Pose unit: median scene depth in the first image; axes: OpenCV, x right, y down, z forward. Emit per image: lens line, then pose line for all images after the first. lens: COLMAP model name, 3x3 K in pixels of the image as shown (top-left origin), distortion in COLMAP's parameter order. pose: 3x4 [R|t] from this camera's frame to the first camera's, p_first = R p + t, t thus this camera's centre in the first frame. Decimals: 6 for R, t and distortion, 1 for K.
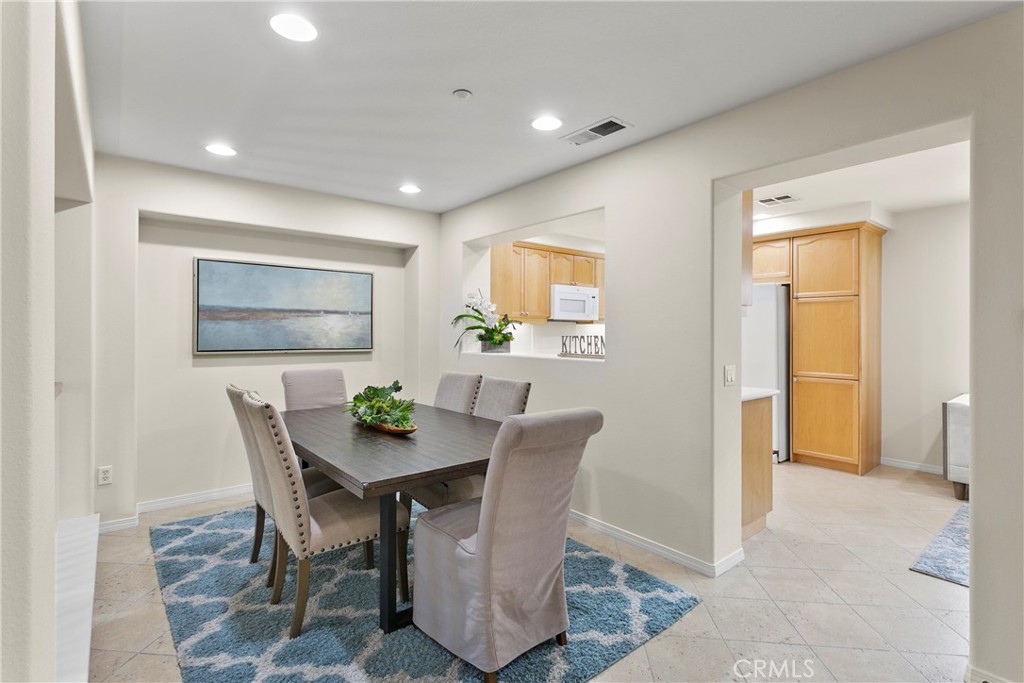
lens RADIAL K [[486.4, 0, 511.2], [0, 486.4, 337.9], [0, 0, 1]] dist [-0.000751, 0.001947]
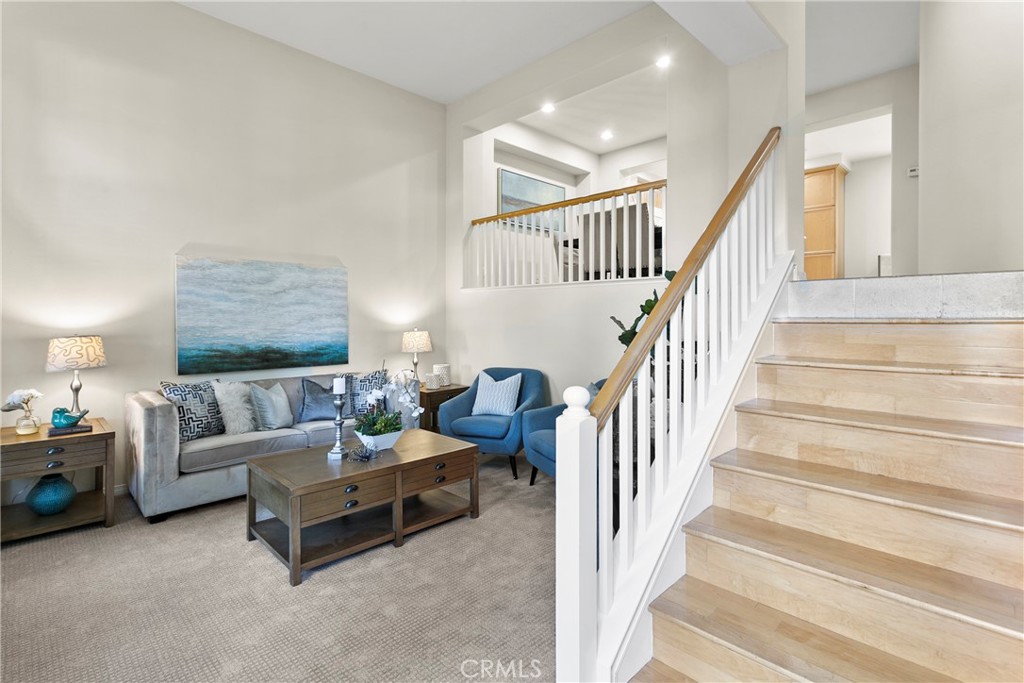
lens RADIAL K [[486.4, 0, 514.5], [0, 486.4, 321.4], [0, 0, 1]] dist [-0.000751, 0.001947]
pose [[0.995249, 0.000806, 0.097362, -0.668570], [-0.000908, 0.999999, 0.001001, 0.352331], [-0.097361, -0.001084, 0.995249, -0.709203]]
